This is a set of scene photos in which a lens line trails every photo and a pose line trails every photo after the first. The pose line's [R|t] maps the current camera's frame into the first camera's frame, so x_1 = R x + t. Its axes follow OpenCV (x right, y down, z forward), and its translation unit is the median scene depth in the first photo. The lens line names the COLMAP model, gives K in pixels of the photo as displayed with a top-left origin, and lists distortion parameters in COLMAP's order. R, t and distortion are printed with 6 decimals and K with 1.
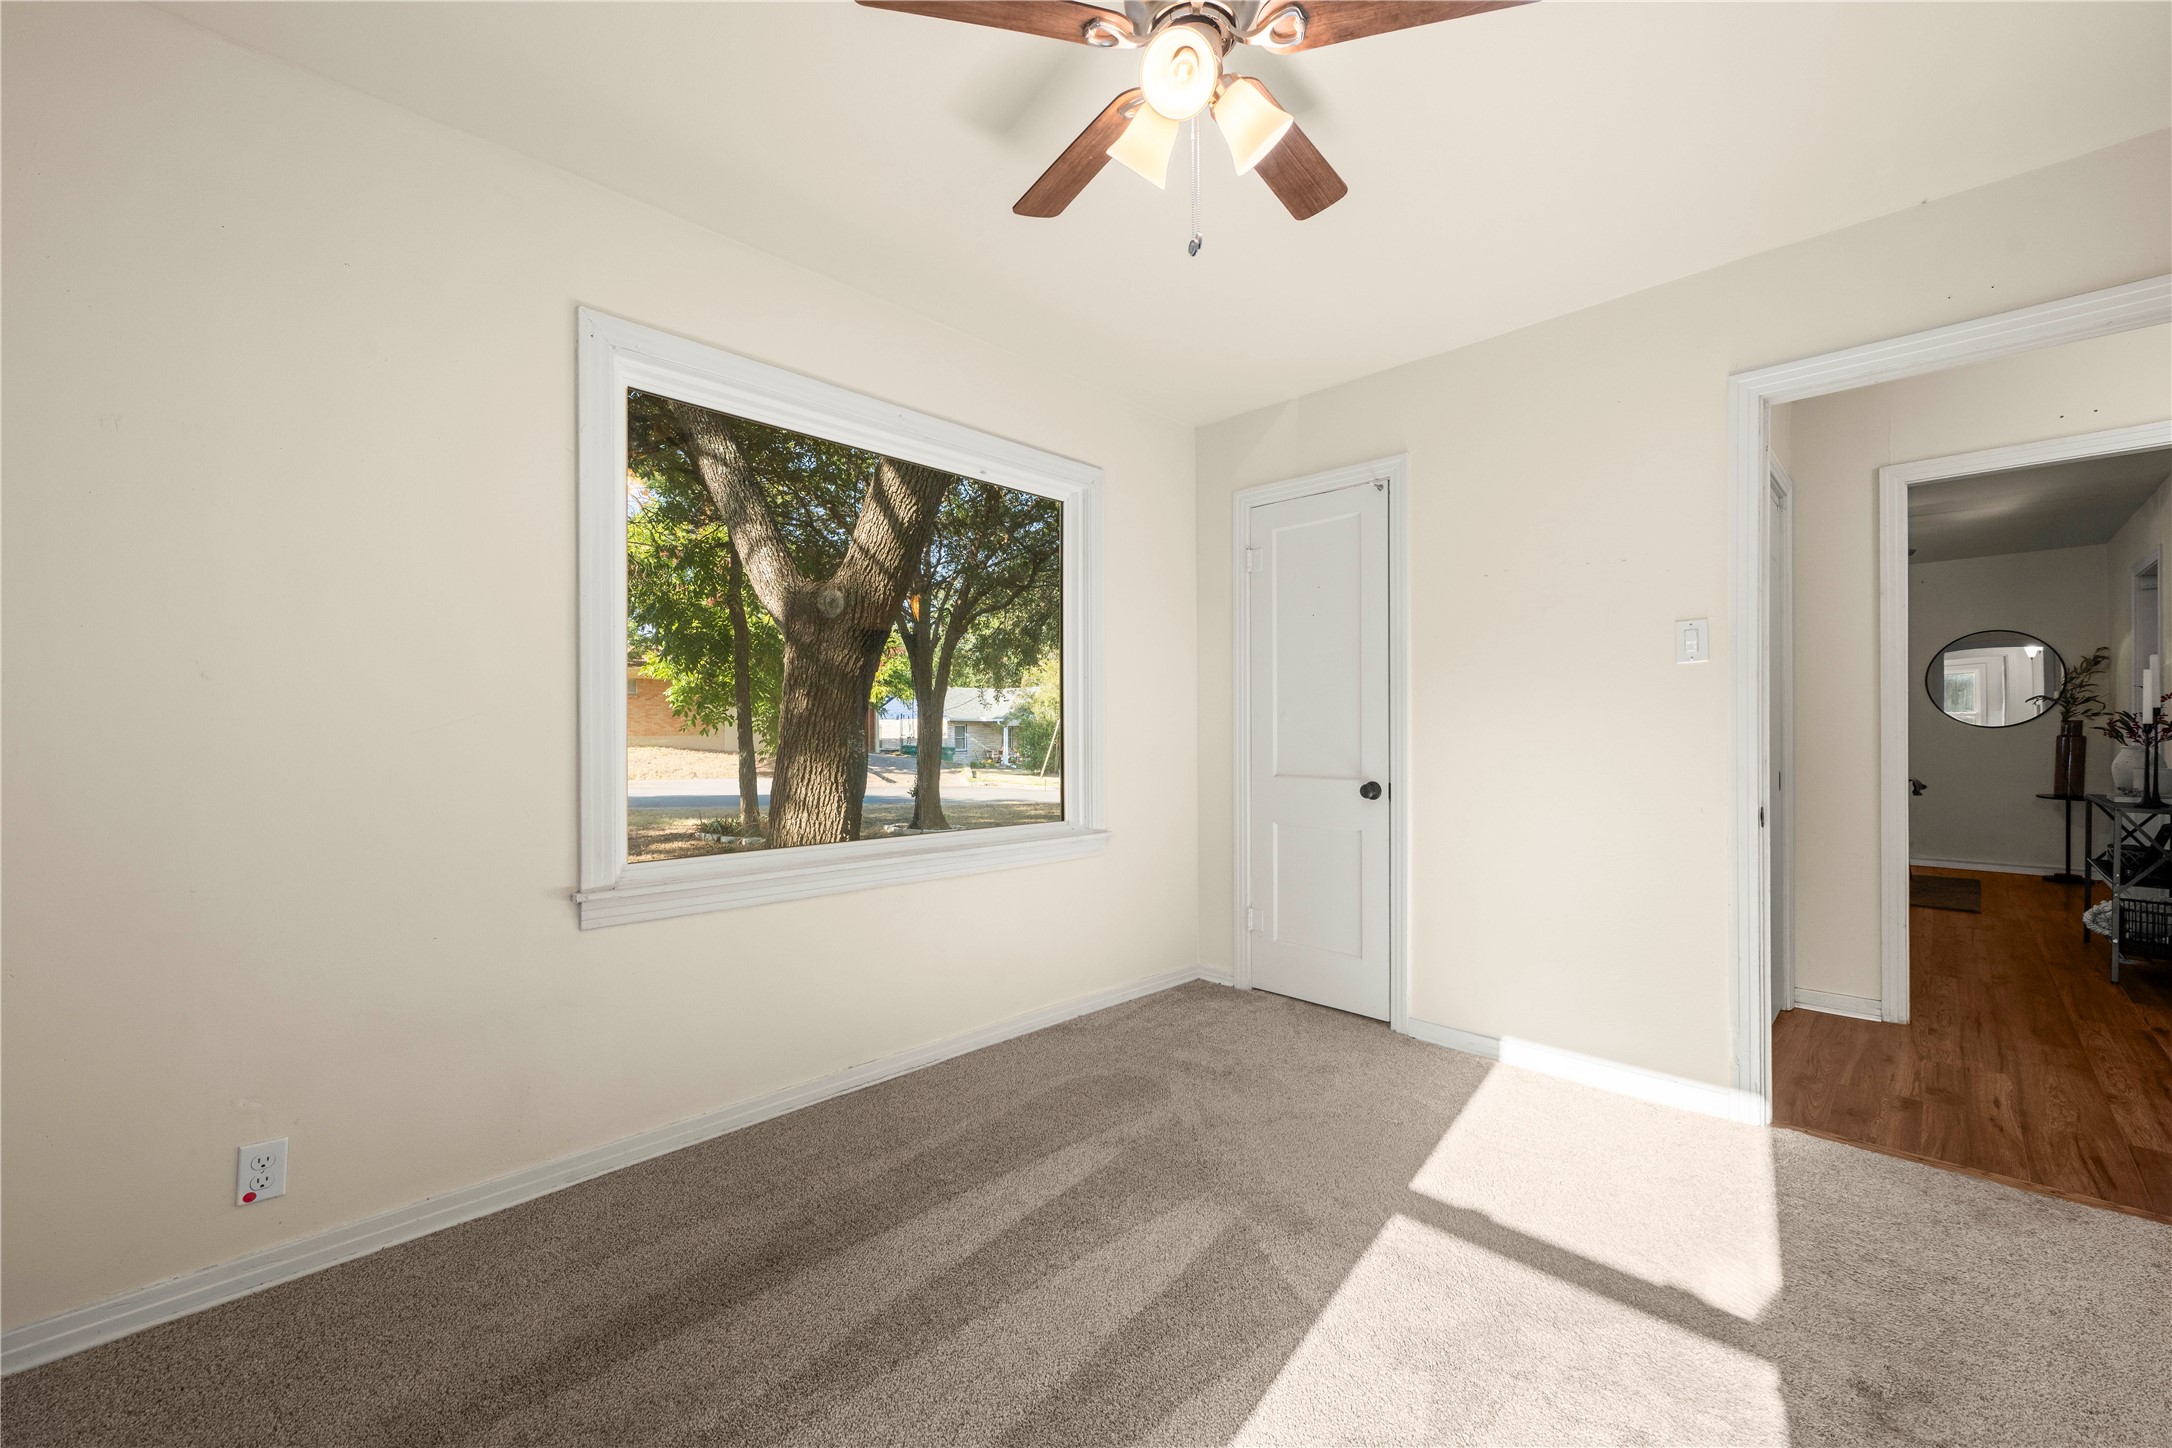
lens RADIAL K [[860.1, 0, 1093.8], [0, 860.1, 719.7], [0, 0, 1]] dist [-0.001332, -0.000154]
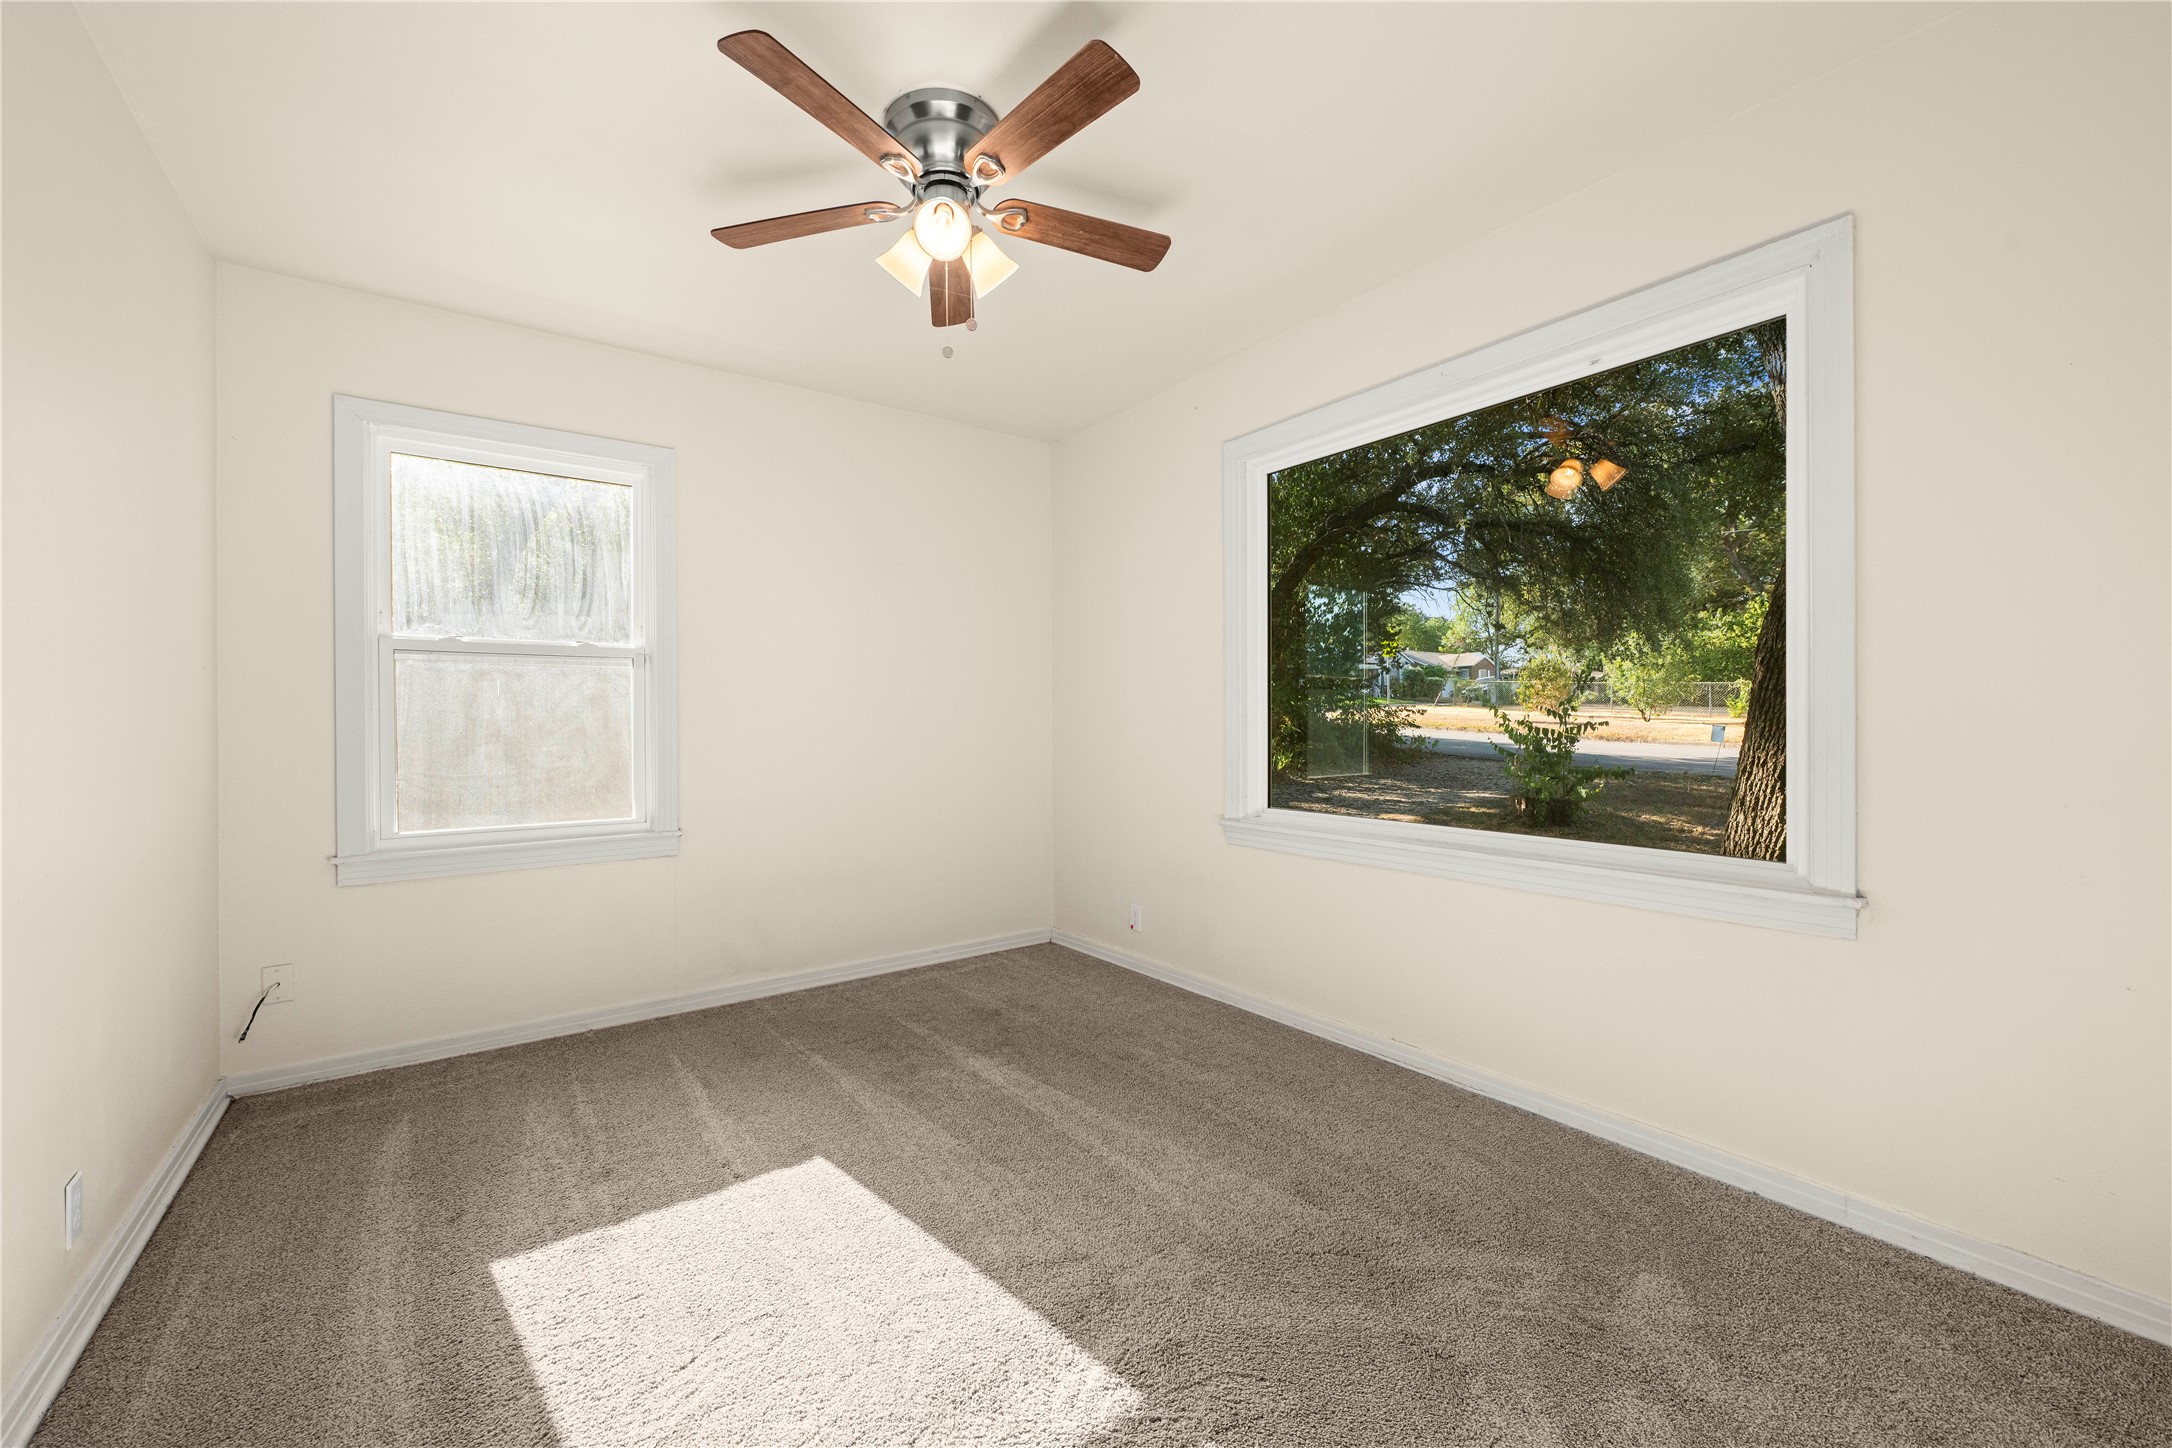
lens RADIAL K [[860.1, 0, 1093.8], [0, 860.1, 719.7], [0, 0, 1]] dist [-0.001332, -0.000154]
pose [[-0.156100, 0.006407, -0.987721, 0.768902], [0.026265, 0.999652, 0.002333, 0.006306], [0.987392, -0.025578, -0.156214, 0.785731]]
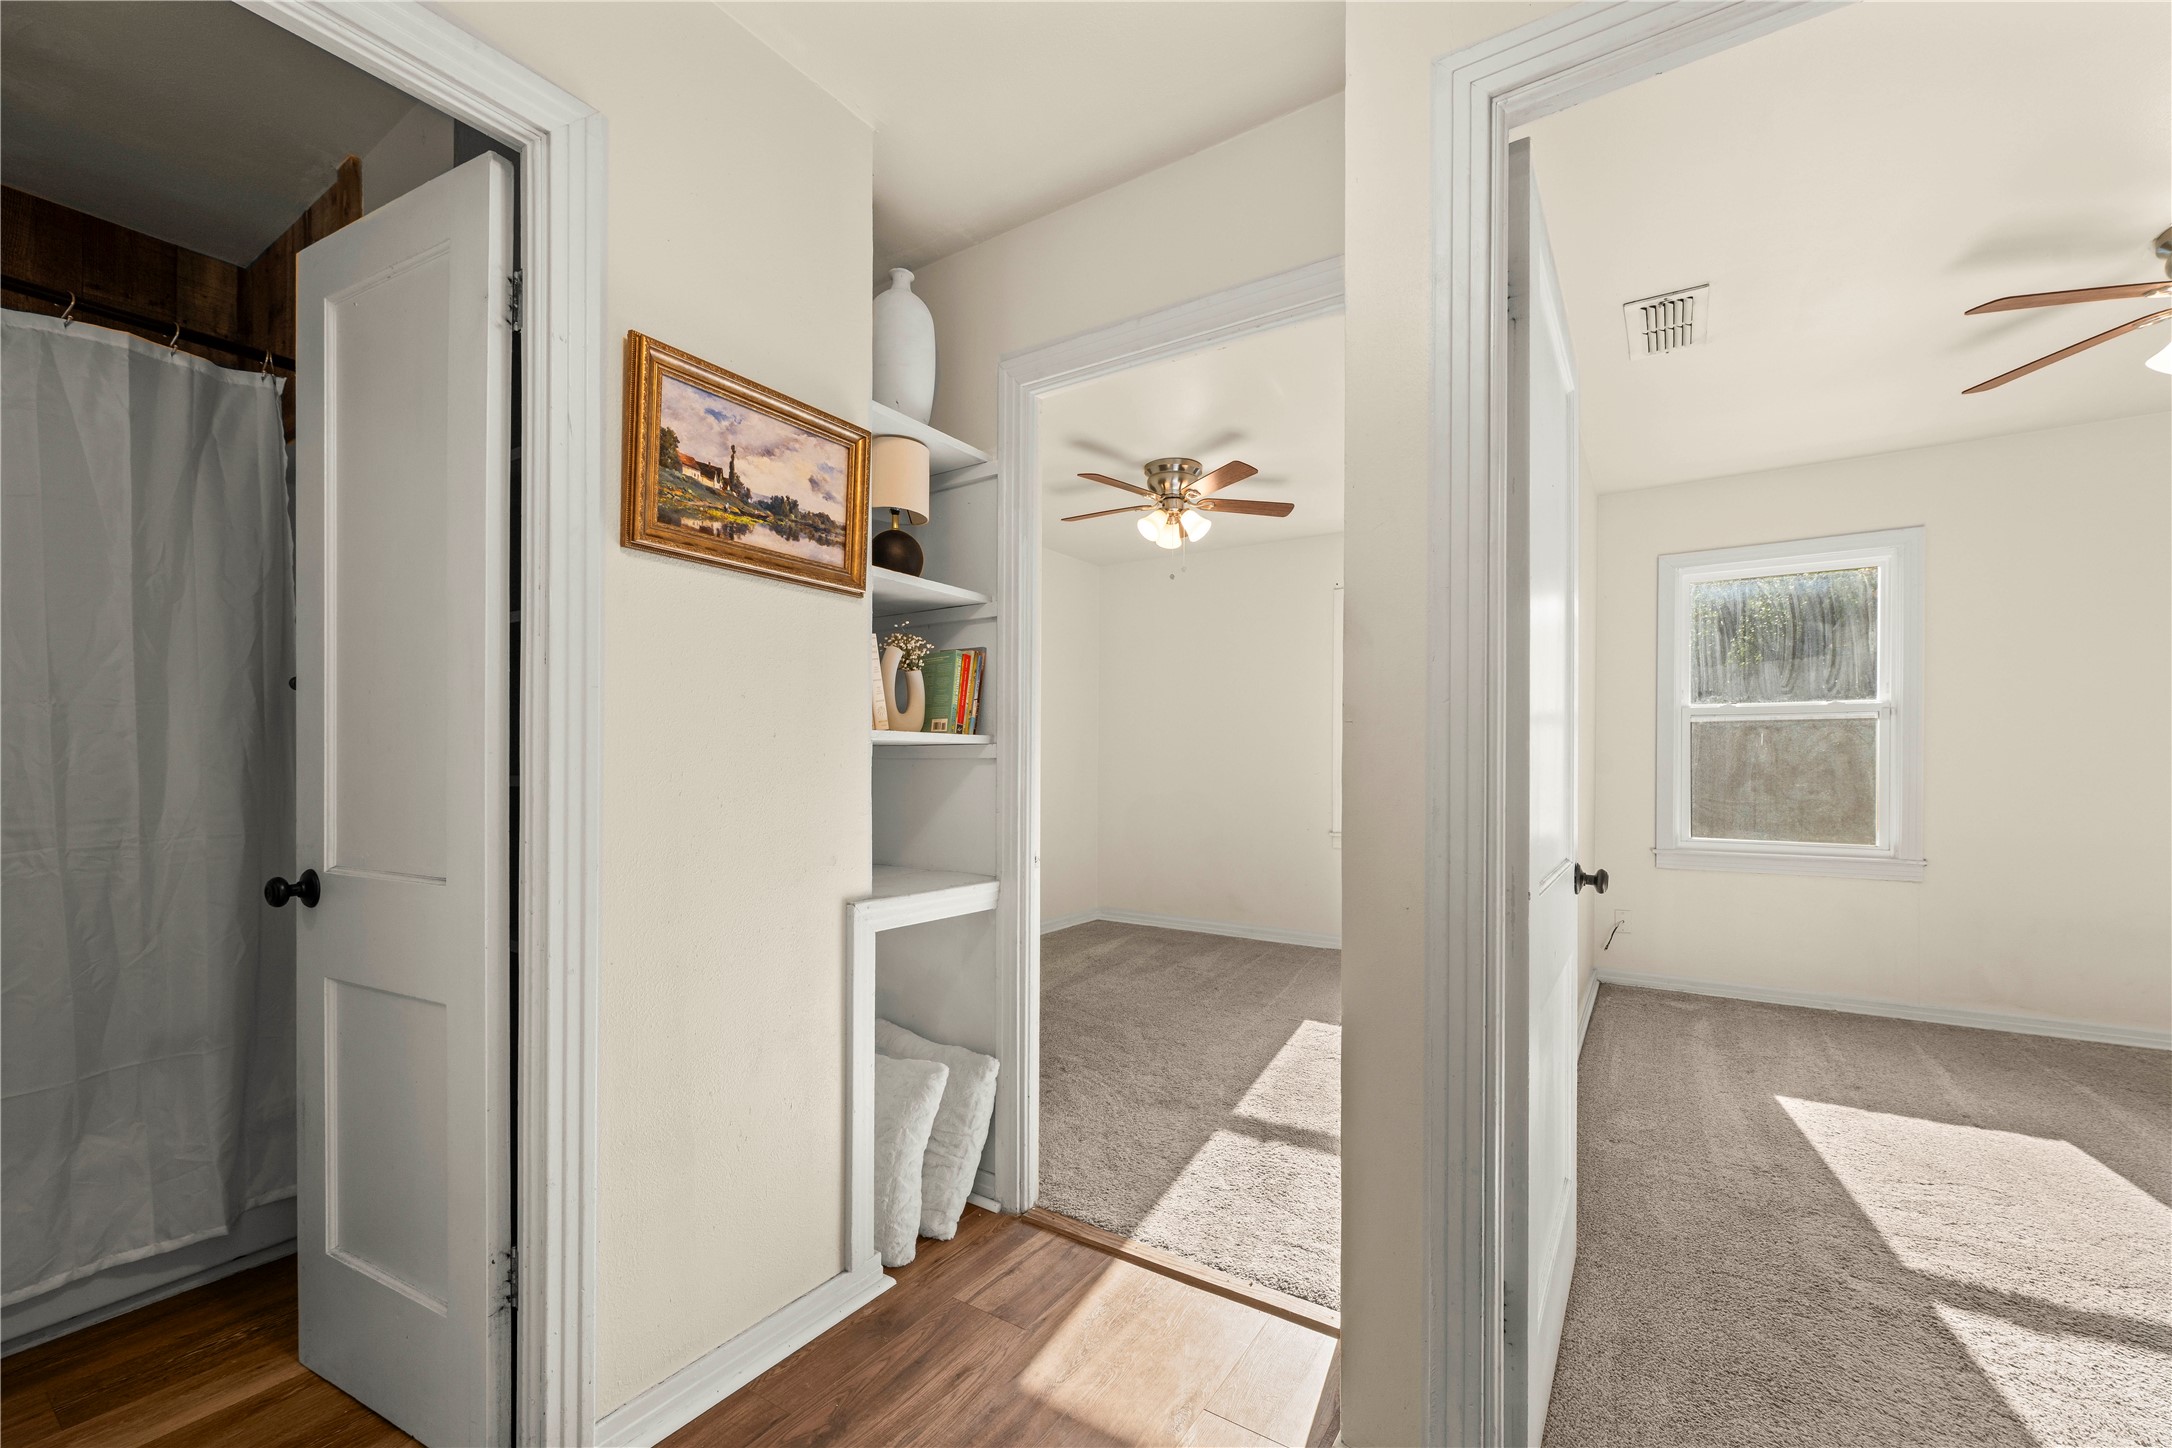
lens RADIAL K [[854.0, 0, 1126.2], [0, 854.0, 764.2], [0, 0, 1]] dist [0.001002, 0.000081]
pose [[-0.977791, 0.002161, -0.209572, 1.197859], [0.005416, 0.999873, -0.014957, 0.008524], [0.209513, -0.015760, -0.977679, 1.086343]]
